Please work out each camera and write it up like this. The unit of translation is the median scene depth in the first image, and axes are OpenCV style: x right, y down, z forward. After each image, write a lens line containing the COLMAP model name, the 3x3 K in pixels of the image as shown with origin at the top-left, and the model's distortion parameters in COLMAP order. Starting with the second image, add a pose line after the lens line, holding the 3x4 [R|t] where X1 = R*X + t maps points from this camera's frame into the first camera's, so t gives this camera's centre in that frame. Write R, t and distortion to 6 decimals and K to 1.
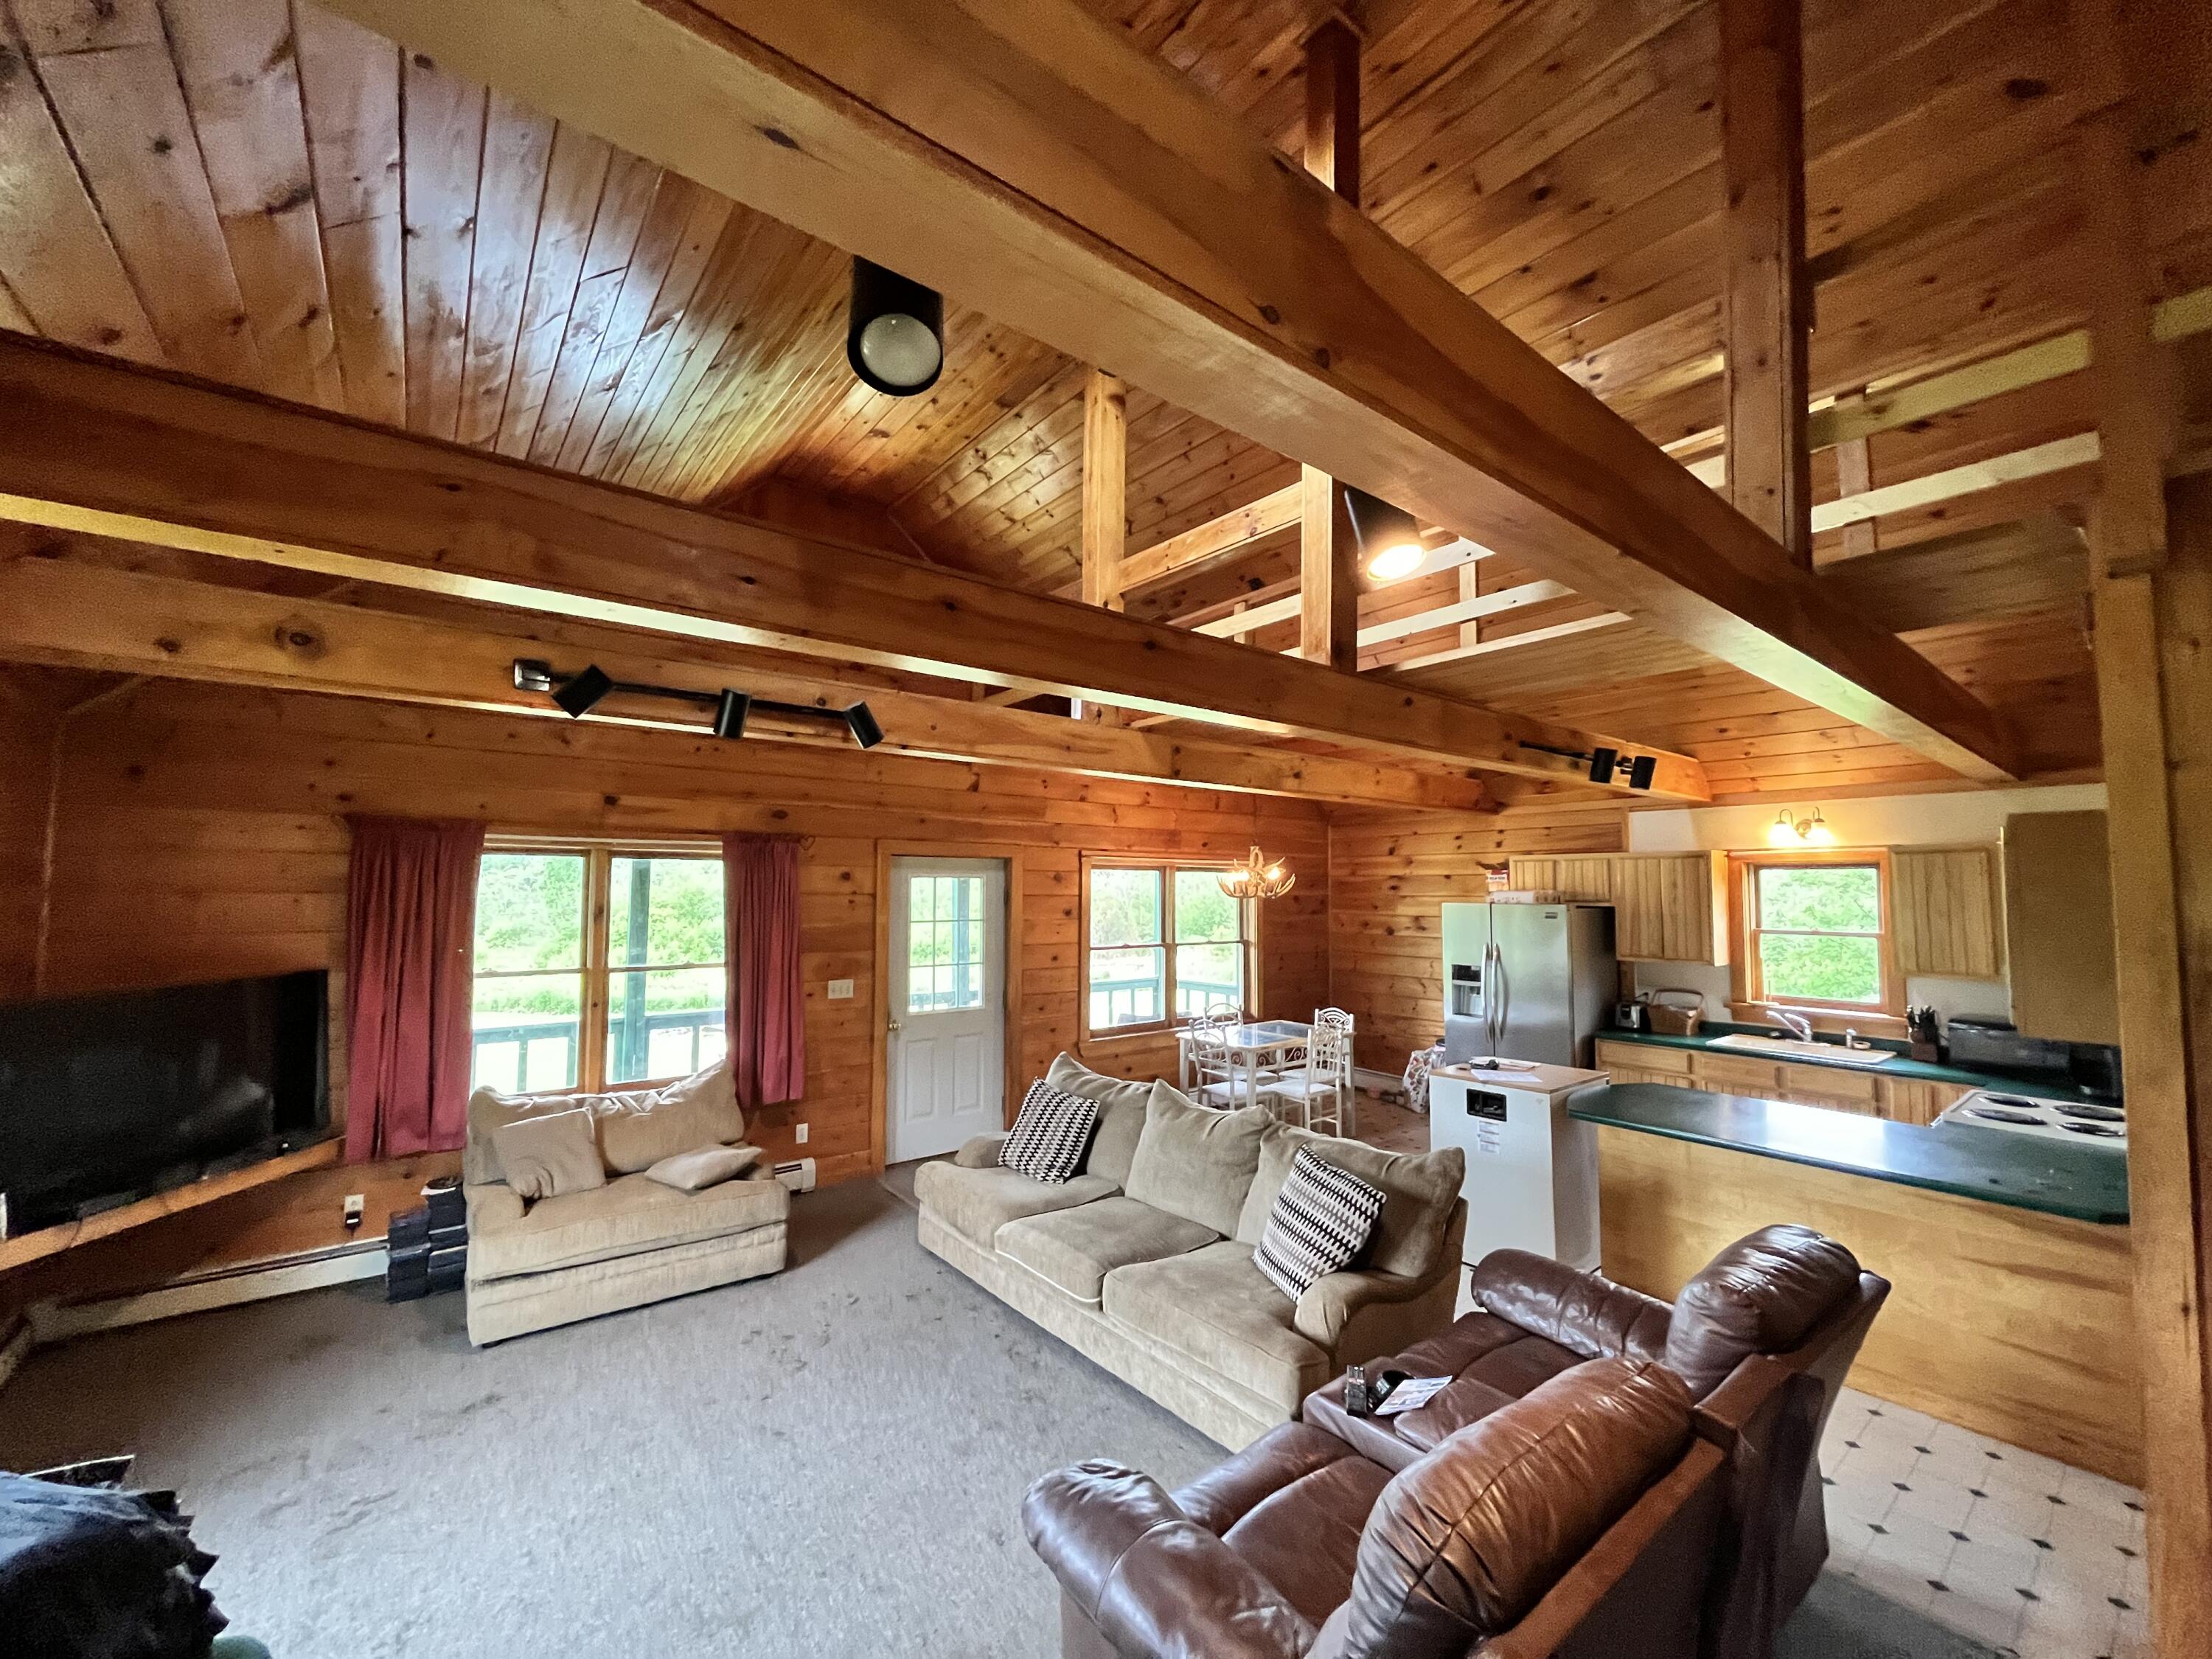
lens RADIAL K [[888.2, 0, 1103.0], [0, 888.2, 839.5], [0, 0, 1]] dist [-0.003286, -0.000065]
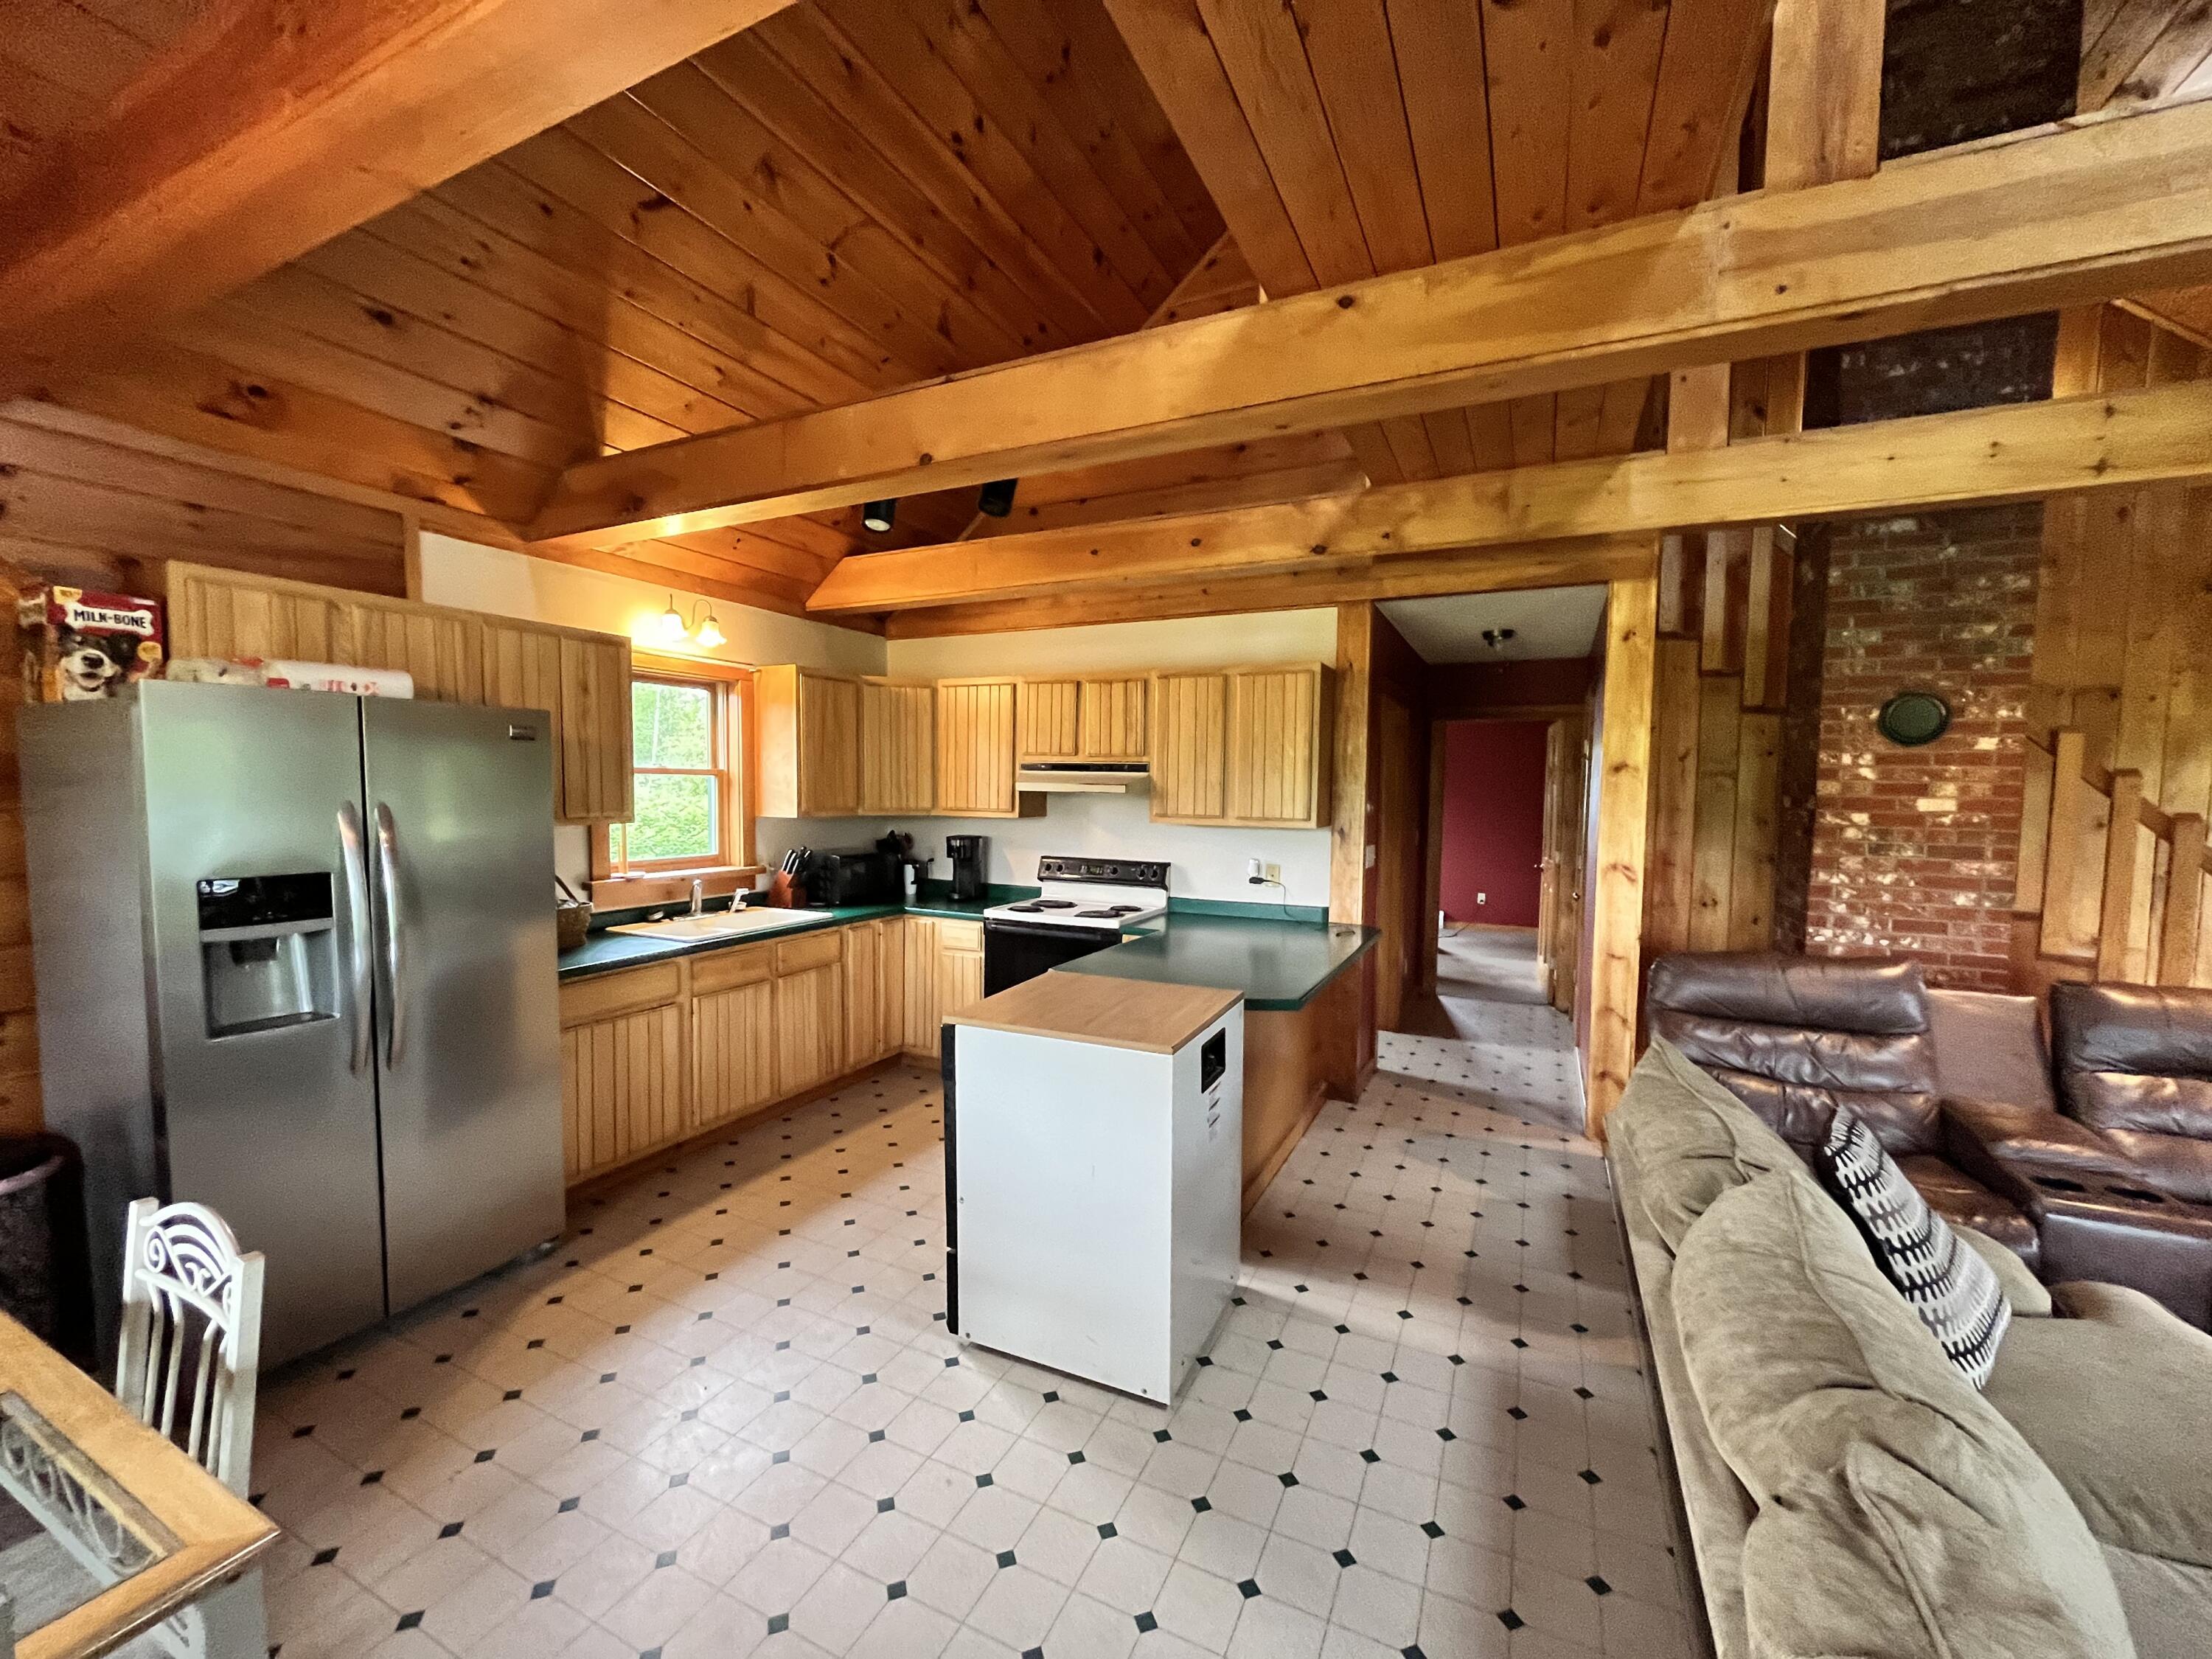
lens RADIAL K [[888.2, 0, 1103.0], [0, 888.2, 839.5], [0, 0, 1]] dist [-0.003286, -0.000065]
pose [[-0.440173, -0.063916, 0.895635, -0.021752], [-0.062364, 0.997231, 0.040516, 0.138065], [-0.895744, -0.038021, -0.442941, 1.253540]]
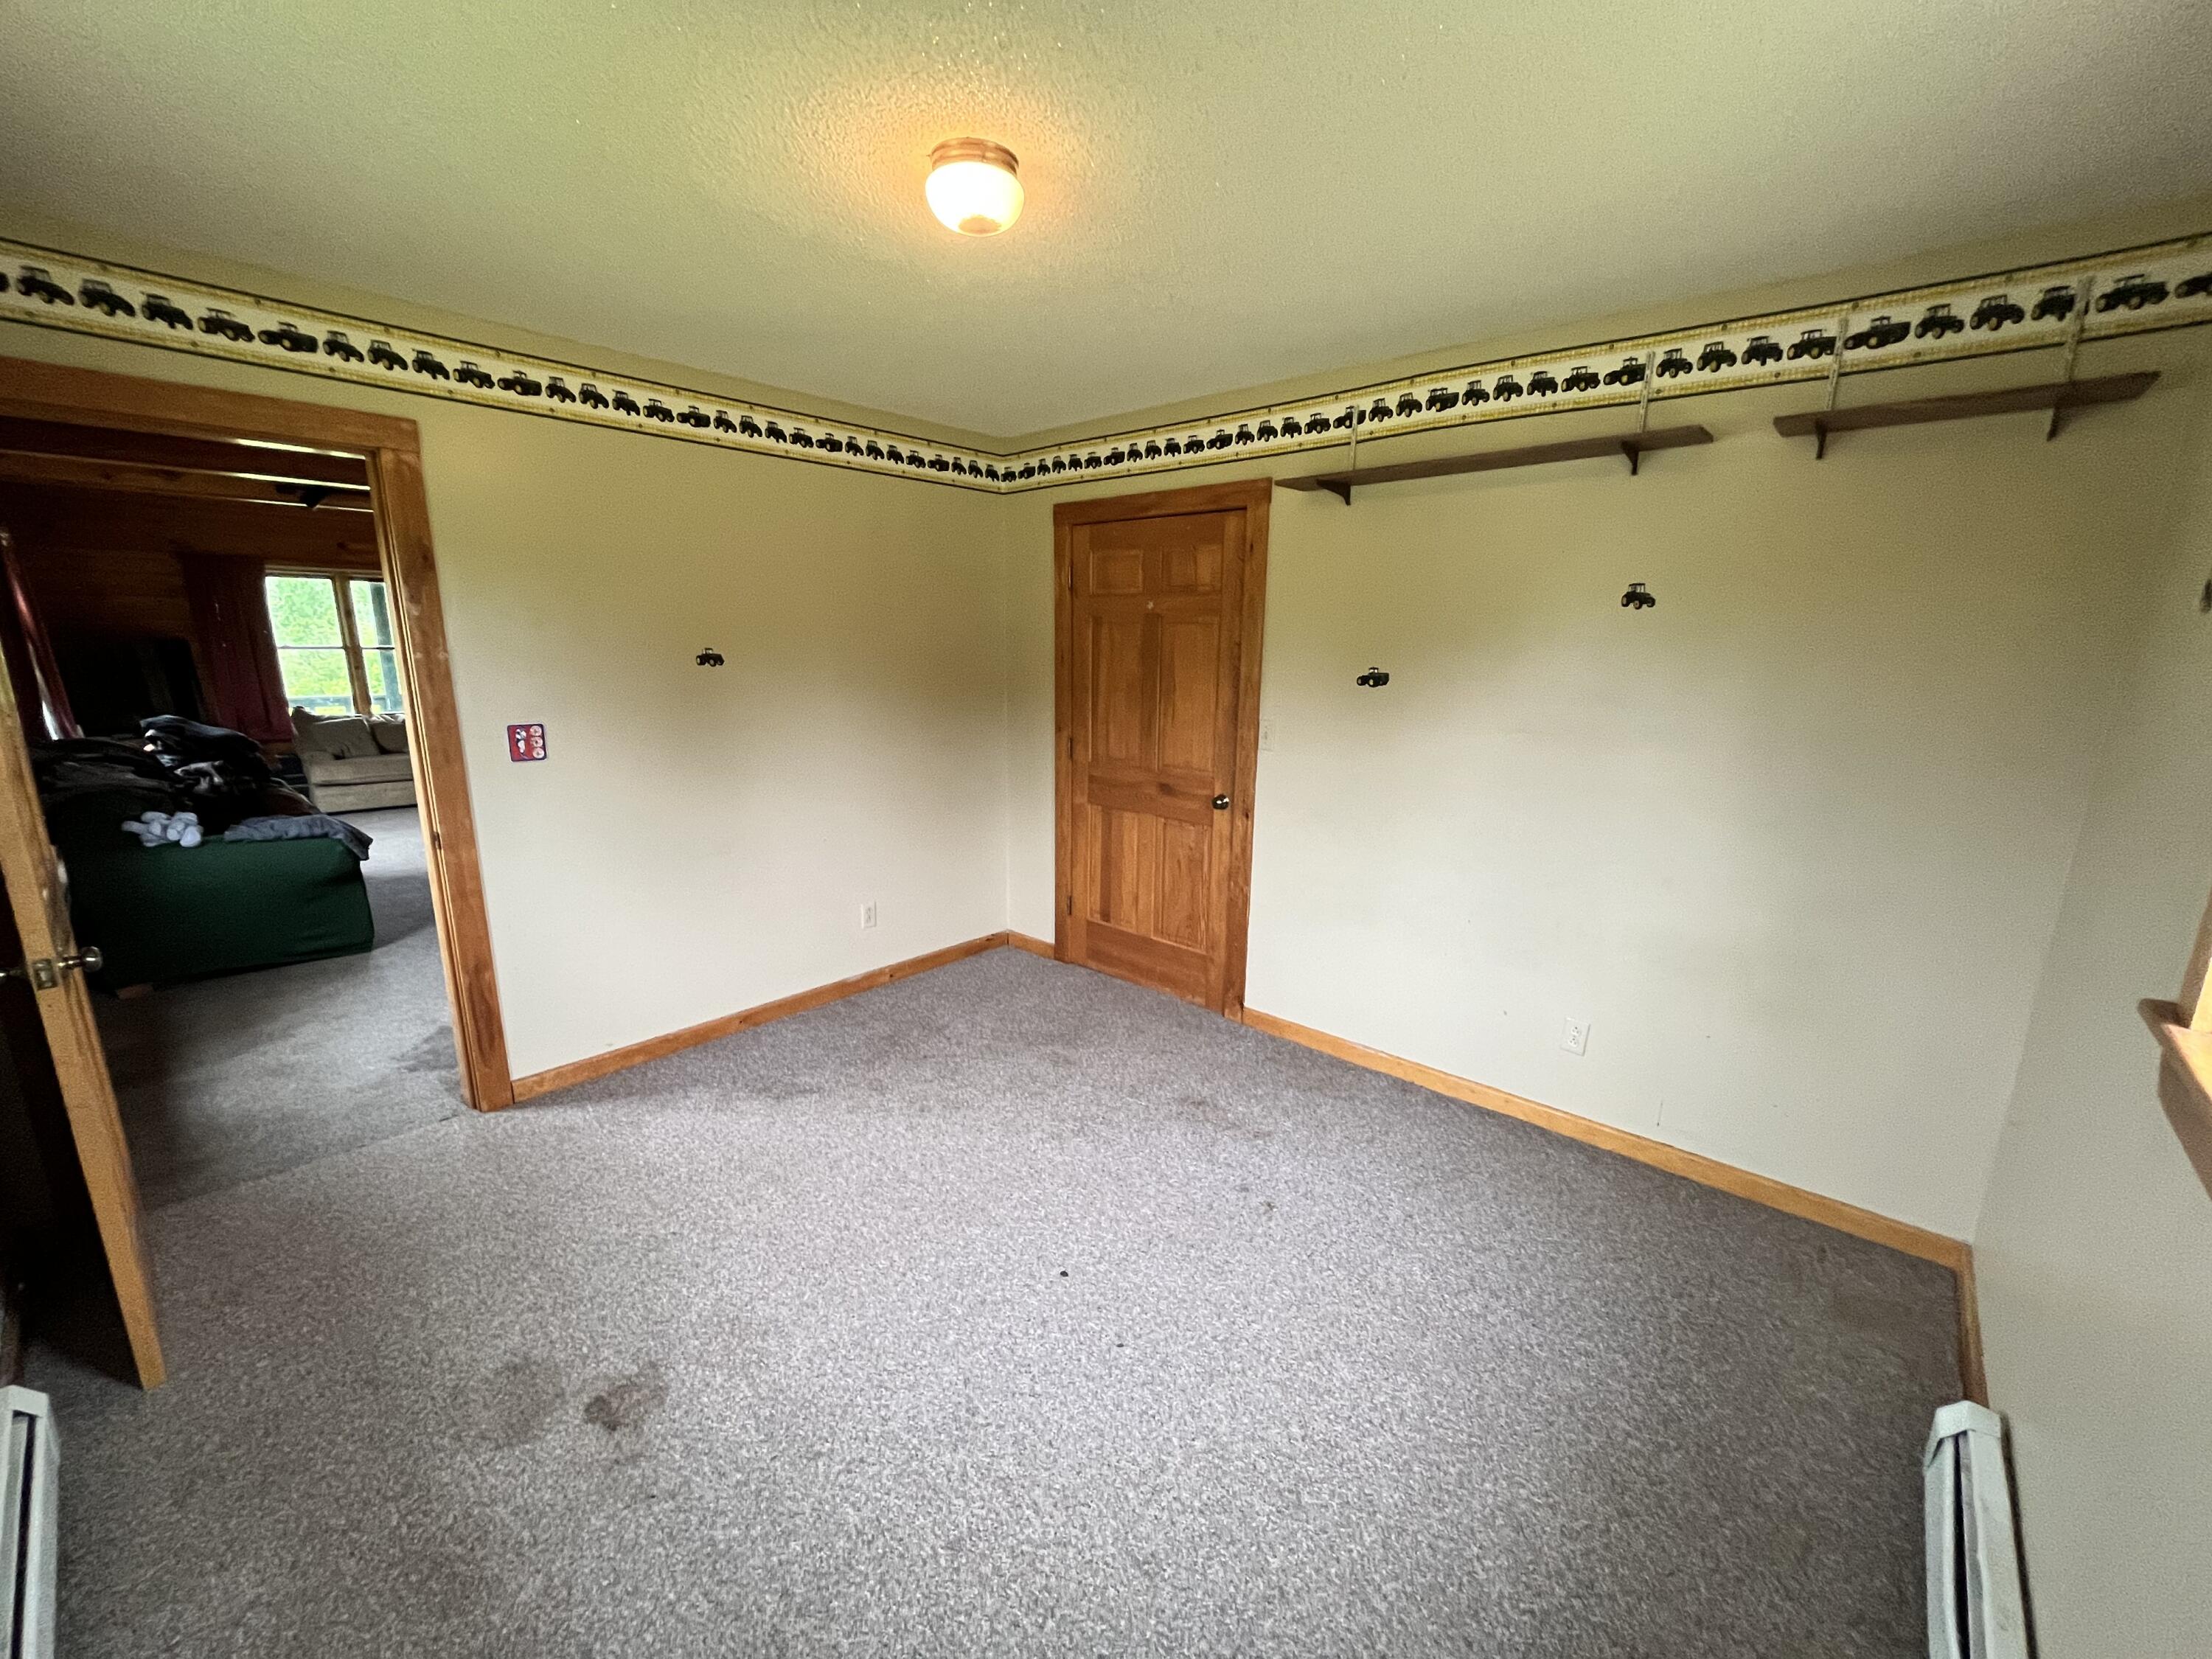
lens RADIAL K [[885.3, 0, 1109.2], [0, 885.3, 839.5], [0, 0, 1]] dist [0.000573, 0.000166]
pose [[0.984121, -0.028407, 0.175213, 0.606966], [-0.020870, 0.961746, 0.273147, 0.002909], [-0.176270, -0.272466, 0.945881, -1.067708]]
